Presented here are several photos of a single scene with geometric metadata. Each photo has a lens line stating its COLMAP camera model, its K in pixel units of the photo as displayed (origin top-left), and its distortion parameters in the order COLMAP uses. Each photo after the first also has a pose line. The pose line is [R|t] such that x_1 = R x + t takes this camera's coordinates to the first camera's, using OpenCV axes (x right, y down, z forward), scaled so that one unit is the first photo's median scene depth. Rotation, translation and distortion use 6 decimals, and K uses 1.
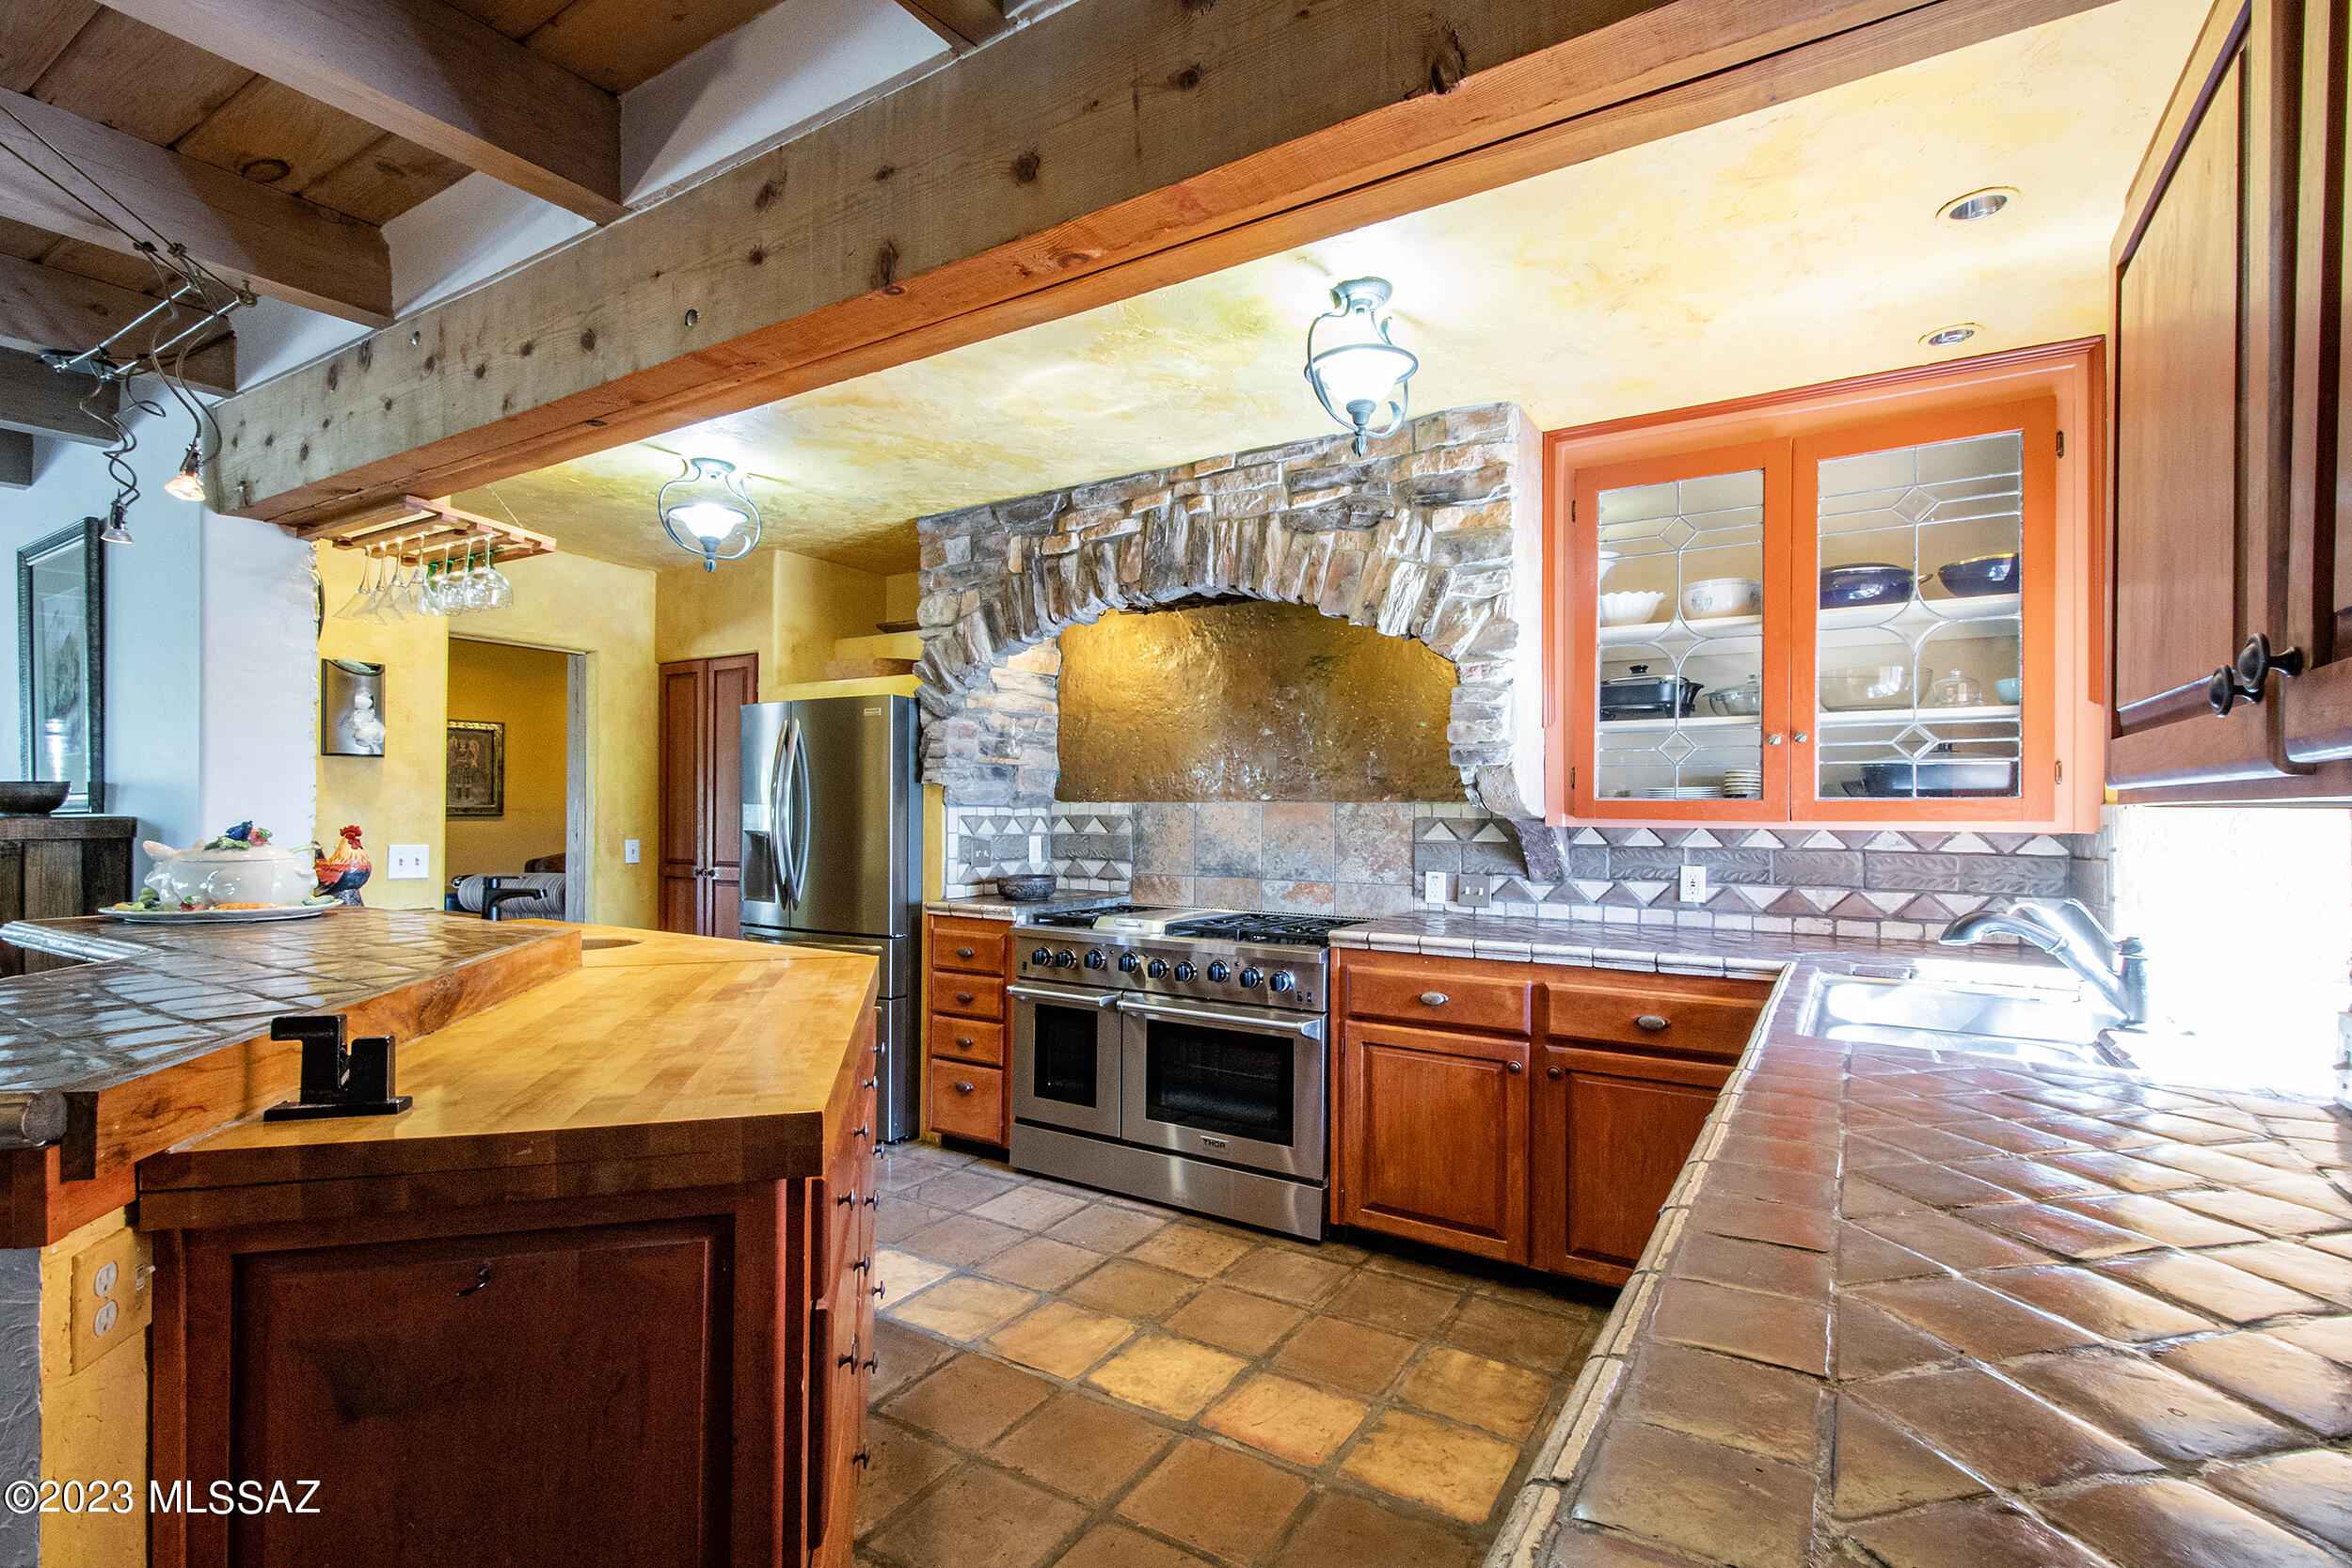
lens RADIAL K [[1073.4, 0, 1087.4], [0, 1073.4, 806.8], [0, 0, 1]] dist [0.013996, -0.003113]
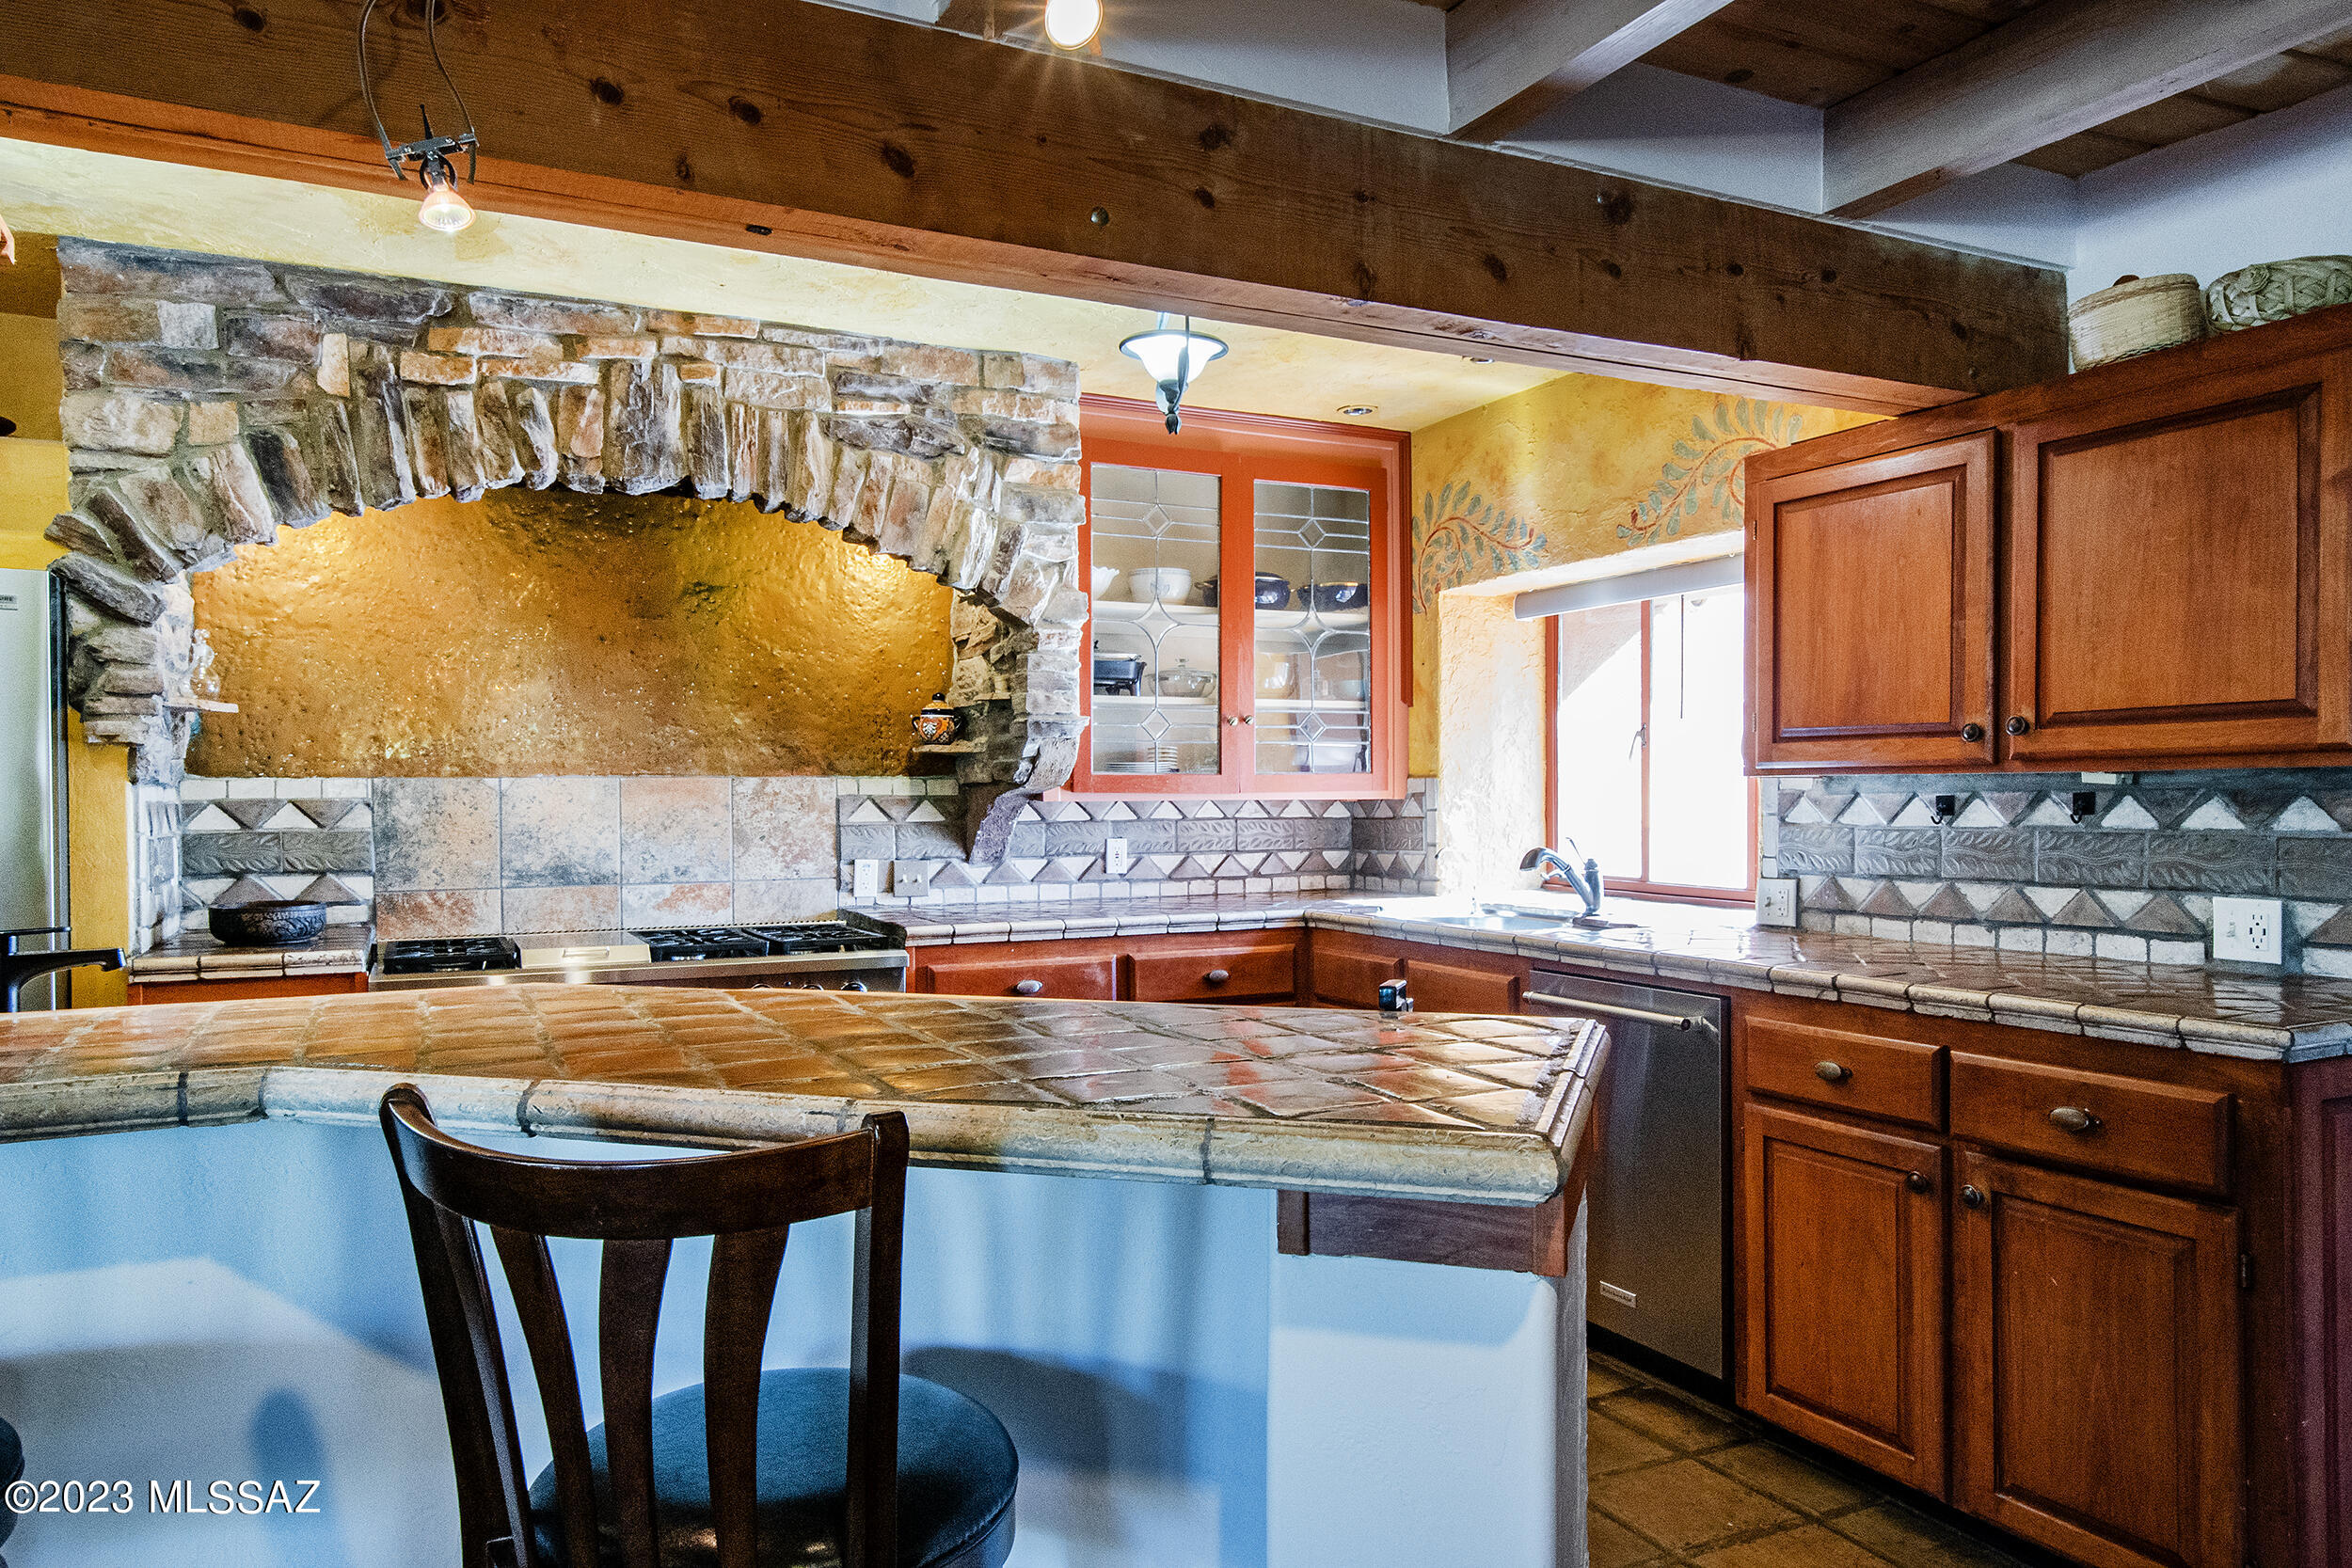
lens RADIAL K [[1609.1, 0, 1268.2], [0, 1609.1, 812.9], [0, 0, 1]] dist [0.025013, -0.025068]
pose [[0.491965, -0.020537, 0.870373, -0.666282], [0.005600, 0.999776, 0.020425, -0.000004], [-0.870597, -0.005174, 0.491969, 0.112672]]
